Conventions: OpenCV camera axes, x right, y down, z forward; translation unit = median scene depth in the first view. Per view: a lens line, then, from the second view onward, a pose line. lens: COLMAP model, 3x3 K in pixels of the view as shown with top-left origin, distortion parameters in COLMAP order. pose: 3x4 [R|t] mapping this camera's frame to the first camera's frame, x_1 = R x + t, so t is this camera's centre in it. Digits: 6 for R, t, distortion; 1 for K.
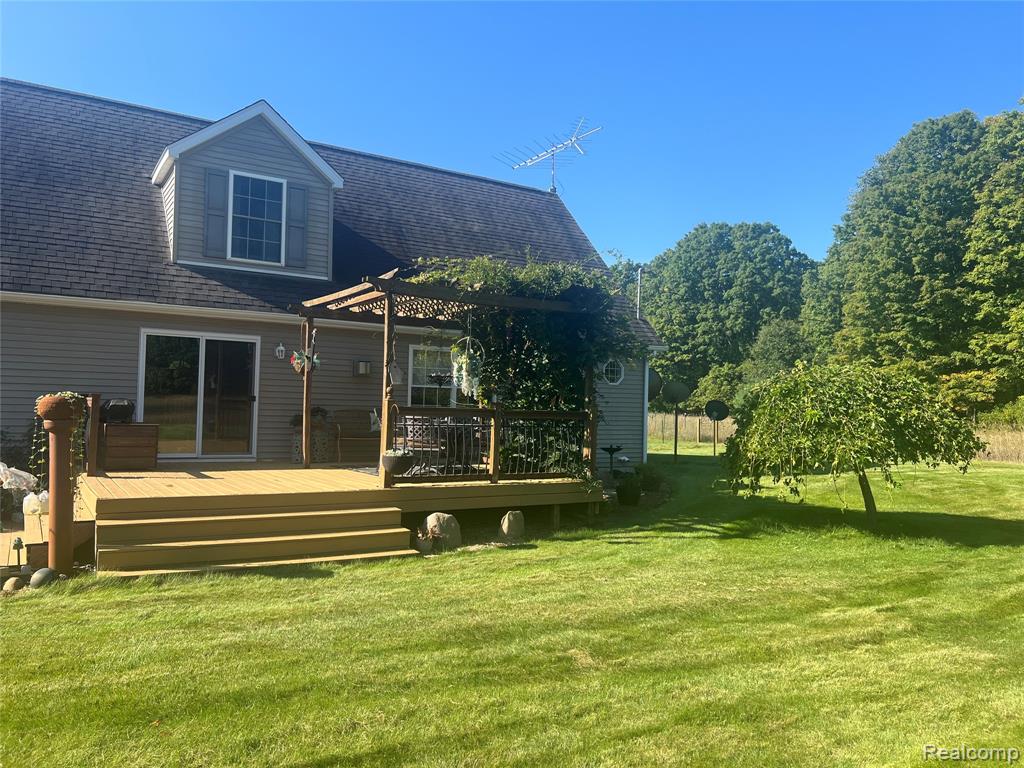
lens RADIAL K [[790.5, 0, 513.2], [0, 790.5, 388.9], [0, 0, 1]] dist [0.029390, -0.008290]
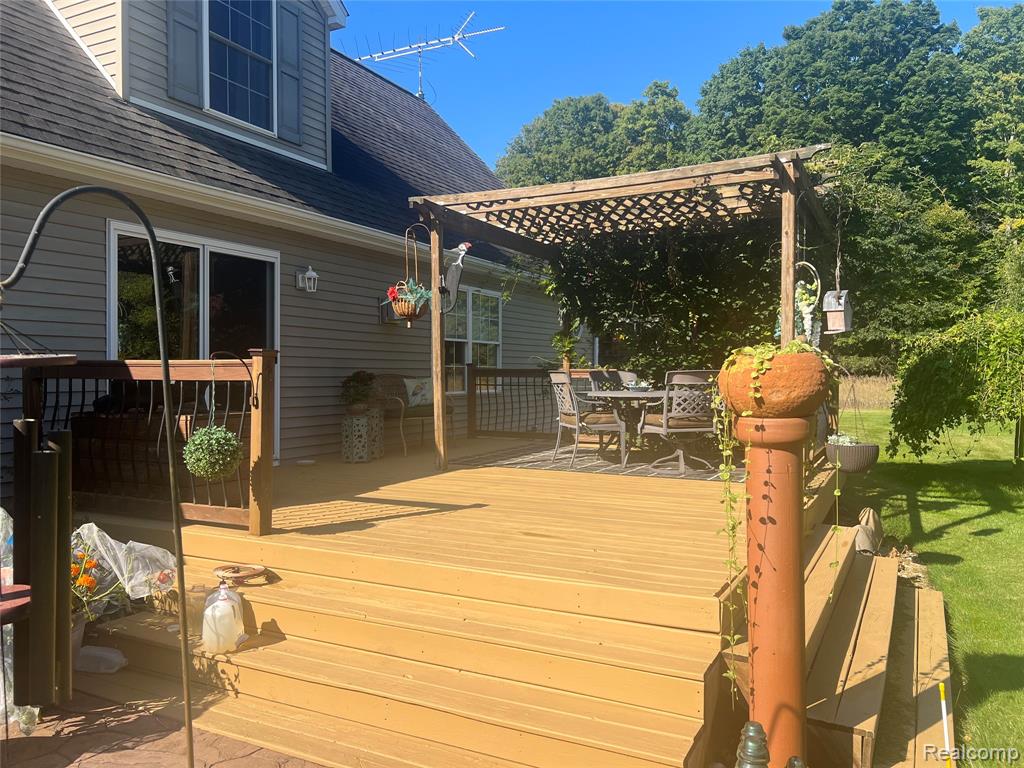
lens RADIAL K [[790.5, 0, 512.1], [0, 790.5, 379.4], [0, 0, 1]] dist [0.029390, -0.008290]
pose [[0.856346, -0.025673, 0.515763, -0.304943], [0.004339, 0.999086, 0.042528, 0.001975], [-0.516384, -0.034181, 0.855675, 0.261502]]
